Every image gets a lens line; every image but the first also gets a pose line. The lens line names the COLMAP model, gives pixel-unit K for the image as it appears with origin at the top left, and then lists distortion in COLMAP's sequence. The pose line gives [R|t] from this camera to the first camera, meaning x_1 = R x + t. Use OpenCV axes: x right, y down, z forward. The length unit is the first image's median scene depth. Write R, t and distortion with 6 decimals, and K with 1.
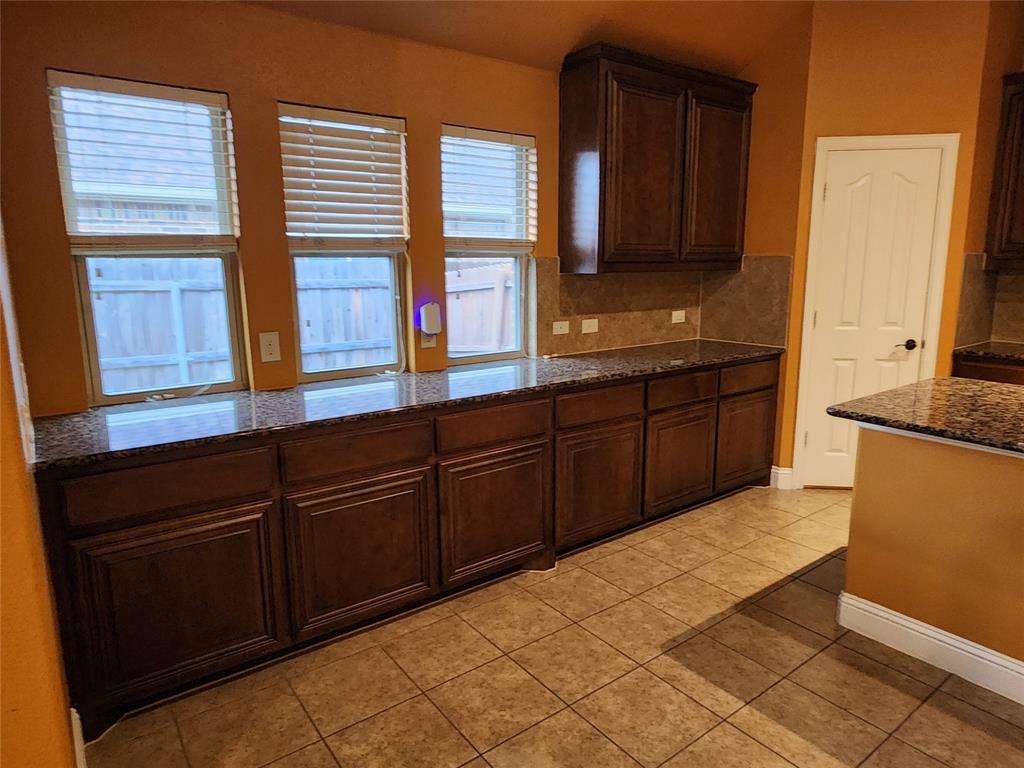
lens RADIAL K [[632.3, 0, 506.2], [0, 632.3, 377.1], [0, 0, 1]] dist [0.003614, -0.000728]
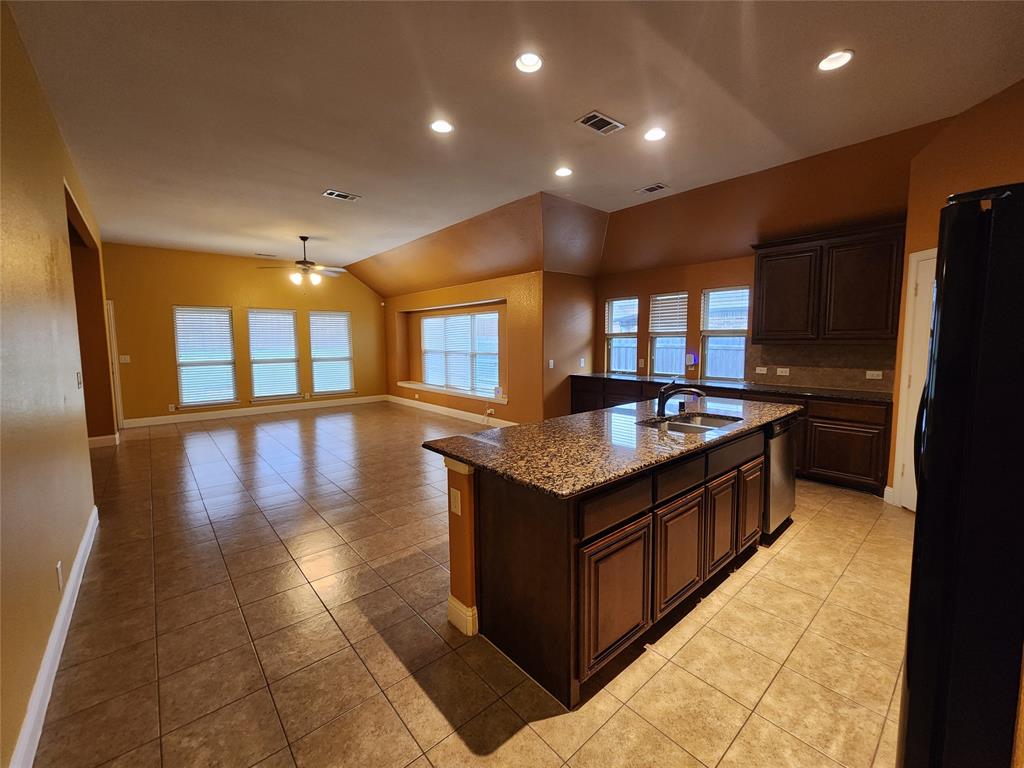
lens RADIAL K [[421.6, 0, 511.0], [0, 421.6, 373.7], [0, 0, 1]] dist [0.001259, -0.000026]
pose [[0.077658, 0.087611, -0.993123, 1.348260], [-0.168923, 0.982885, 0.073499, -0.029923], [0.982565, 0.162053, 0.091128, 0.075595]]
